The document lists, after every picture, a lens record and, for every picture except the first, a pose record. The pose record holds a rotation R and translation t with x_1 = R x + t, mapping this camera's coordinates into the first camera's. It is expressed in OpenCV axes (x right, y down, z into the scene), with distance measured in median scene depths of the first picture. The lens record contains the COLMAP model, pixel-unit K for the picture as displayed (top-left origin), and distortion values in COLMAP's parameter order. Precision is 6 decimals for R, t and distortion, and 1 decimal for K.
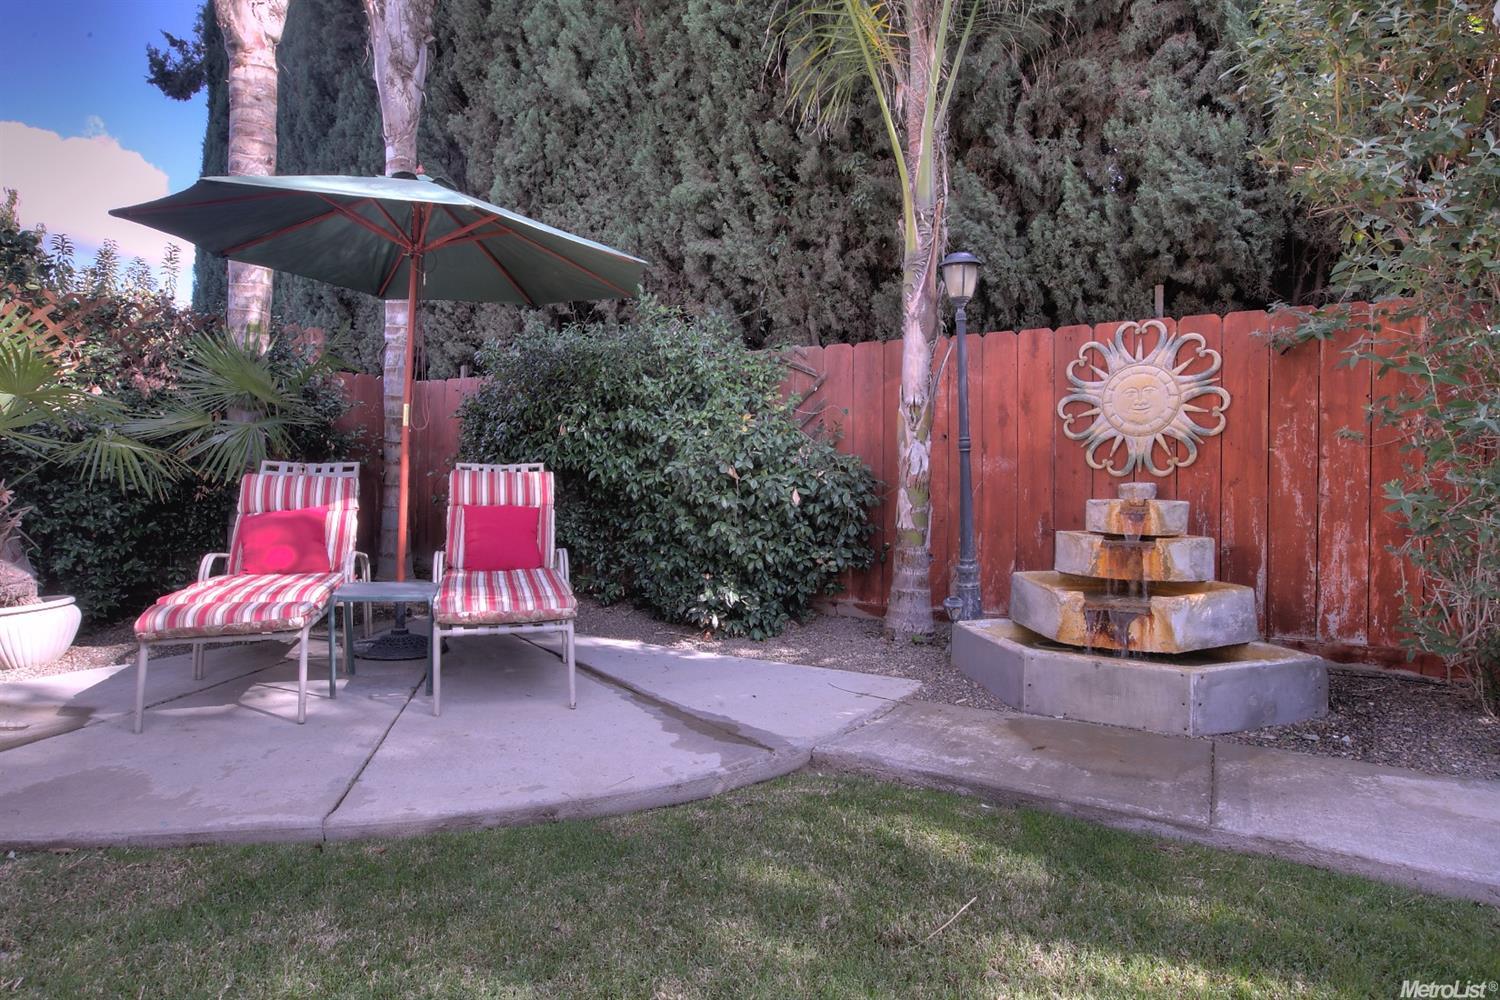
lens RADIAL K [[879.4, 0, 748.1], [0, 879.4, 474.2], [0, 0, 1]] dist [-0.004670, 0.000079]
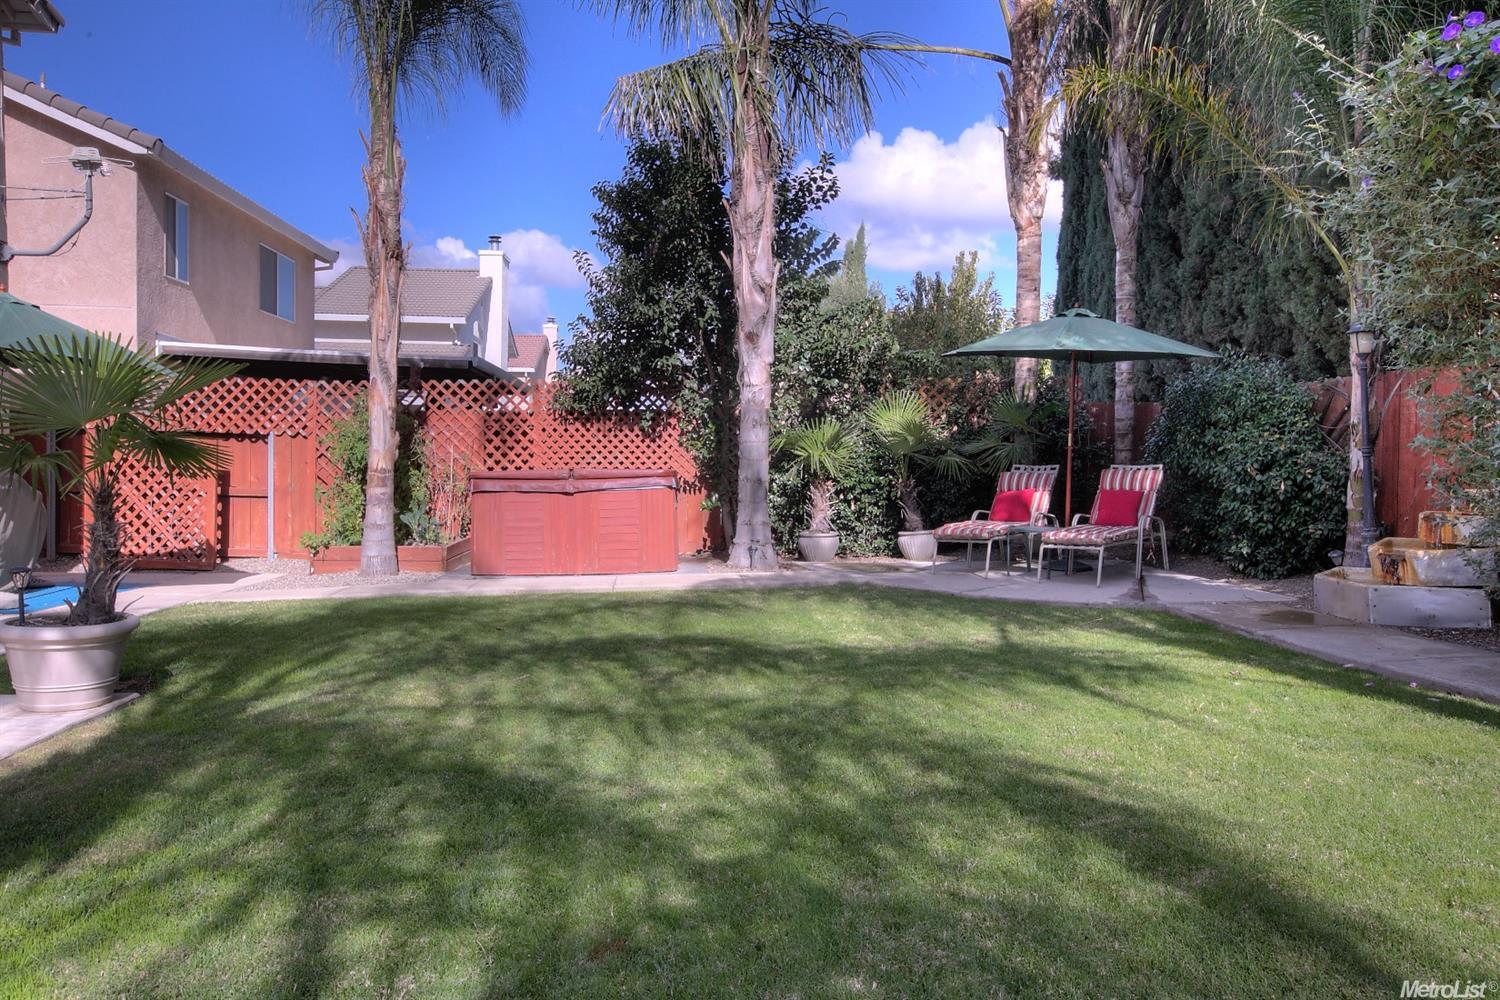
lens RADIAL K [[1164.0, 0, 750.0], [0, 1164.0, 500.0], [0, 0, 1]] dist [-0.000396, -0.000339]
pose [[0.584704, 0.018265, -0.811041, 1.081866], [0.008333, 0.999559, 0.028518, -0.014991], [0.811204, -0.023433, 0.584293, -0.872358]]
